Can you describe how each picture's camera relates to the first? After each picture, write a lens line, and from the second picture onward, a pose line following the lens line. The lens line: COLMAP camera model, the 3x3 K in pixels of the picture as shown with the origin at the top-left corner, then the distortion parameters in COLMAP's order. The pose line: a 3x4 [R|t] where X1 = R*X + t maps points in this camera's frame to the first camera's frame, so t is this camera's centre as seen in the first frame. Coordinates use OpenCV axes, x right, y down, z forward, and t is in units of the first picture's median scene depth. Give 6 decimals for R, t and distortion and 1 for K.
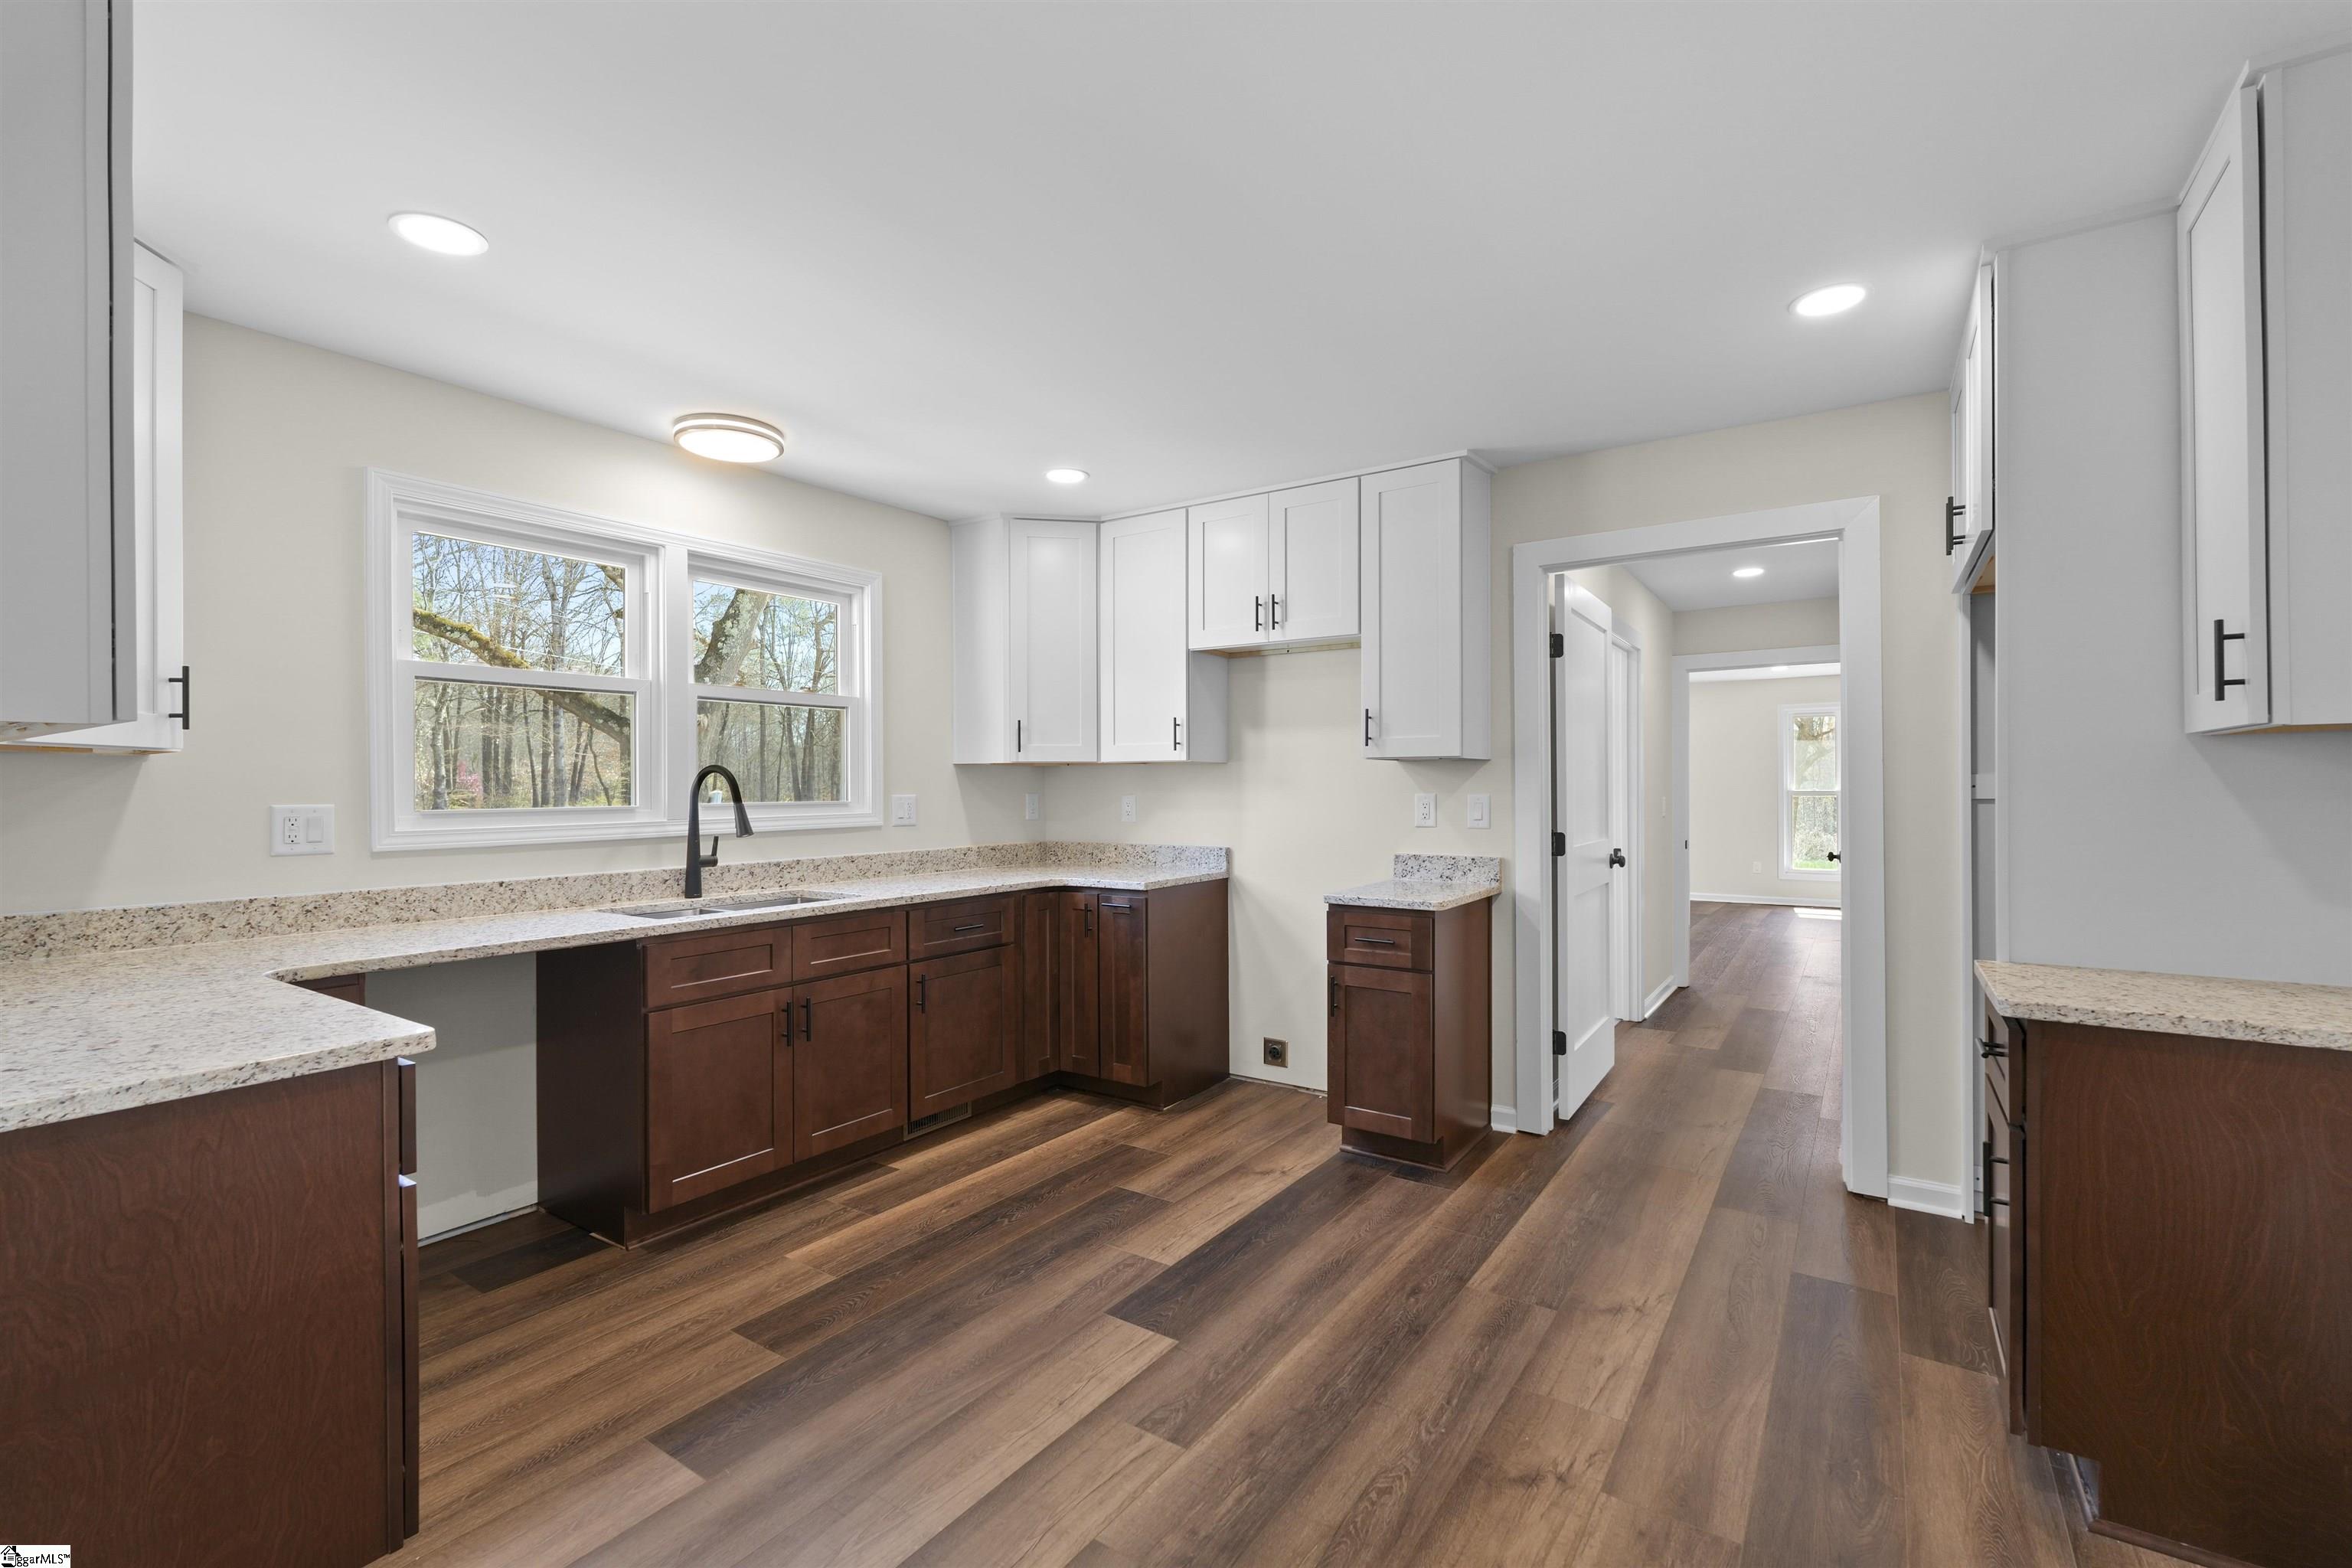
lens RADIAL K [[1022.5, 0, 1178.1], [0, 1022.5, 784.4], [0, 0, 1]] dist [0.002029, 0.000516]
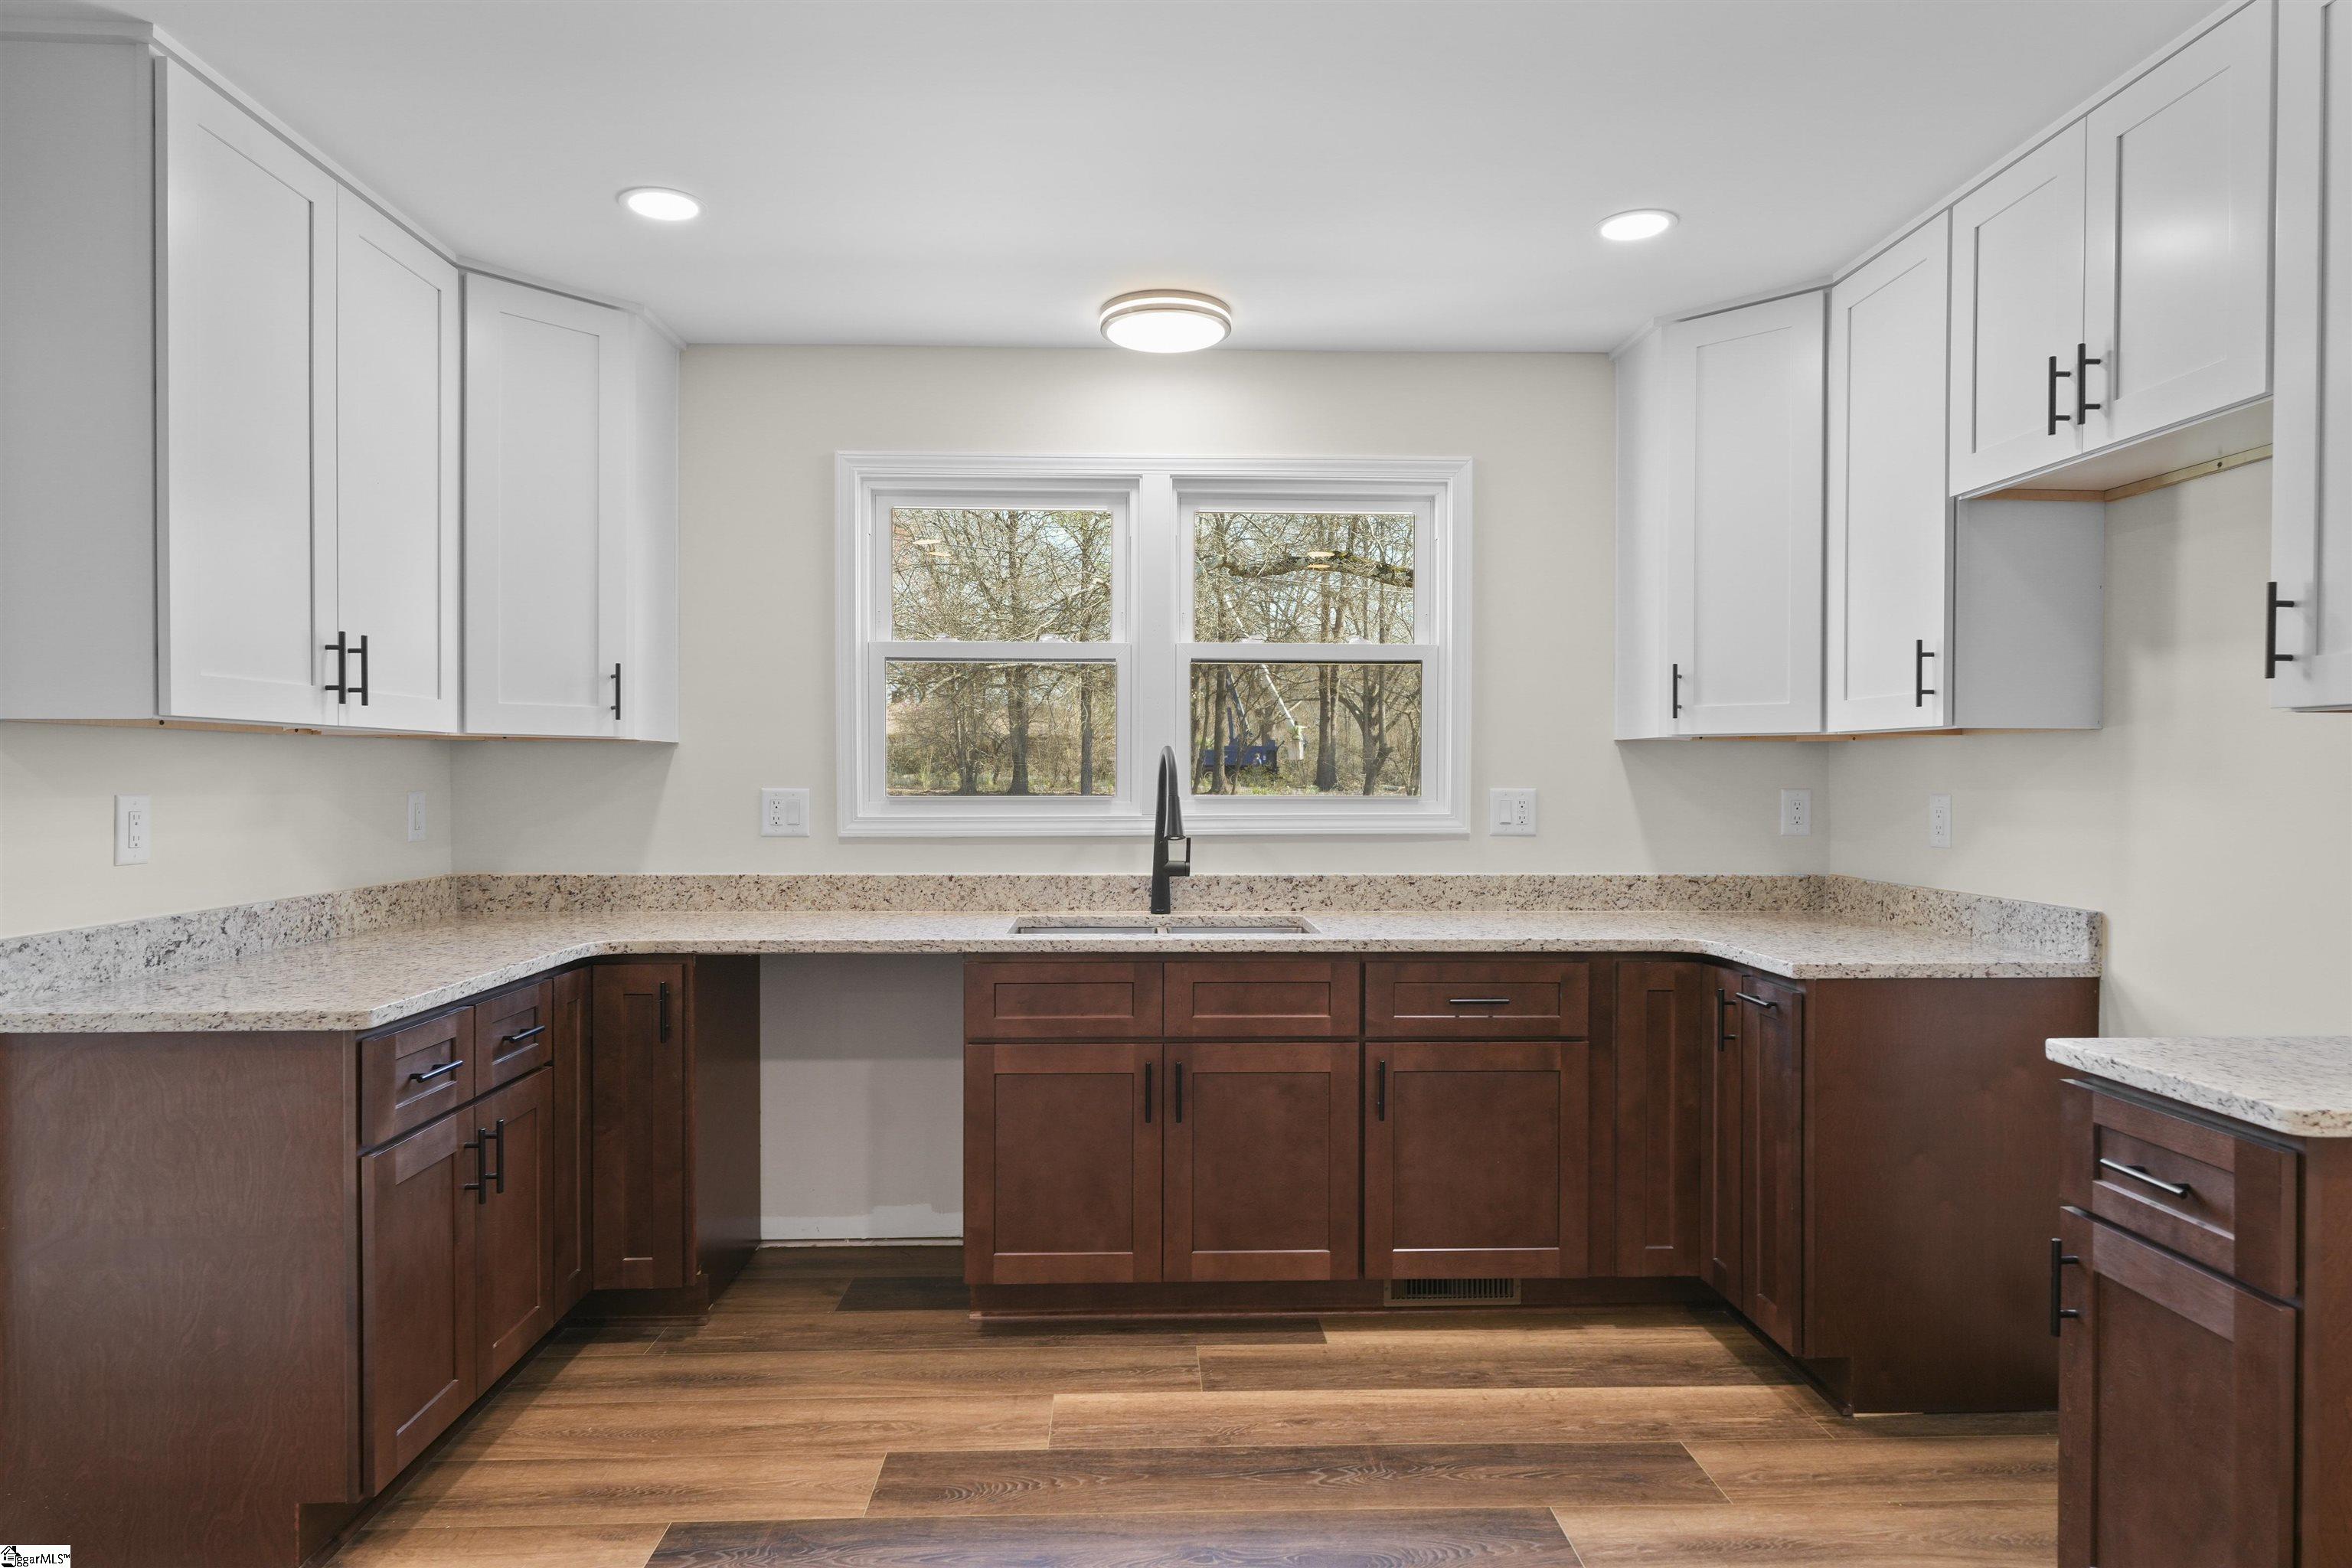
lens RADIAL K [[1351.0, 0, 1176.0], [0, 1351.0, 784.0], [0, 0, 1]] dist [0.001227, 0.000945]
pose [[0.594281, 0.011763, -0.804172, 0.378740], [-0.004867, 0.999927, 0.011030, -0.001451], [0.804243, -0.002641, 0.594295, 0.390070]]
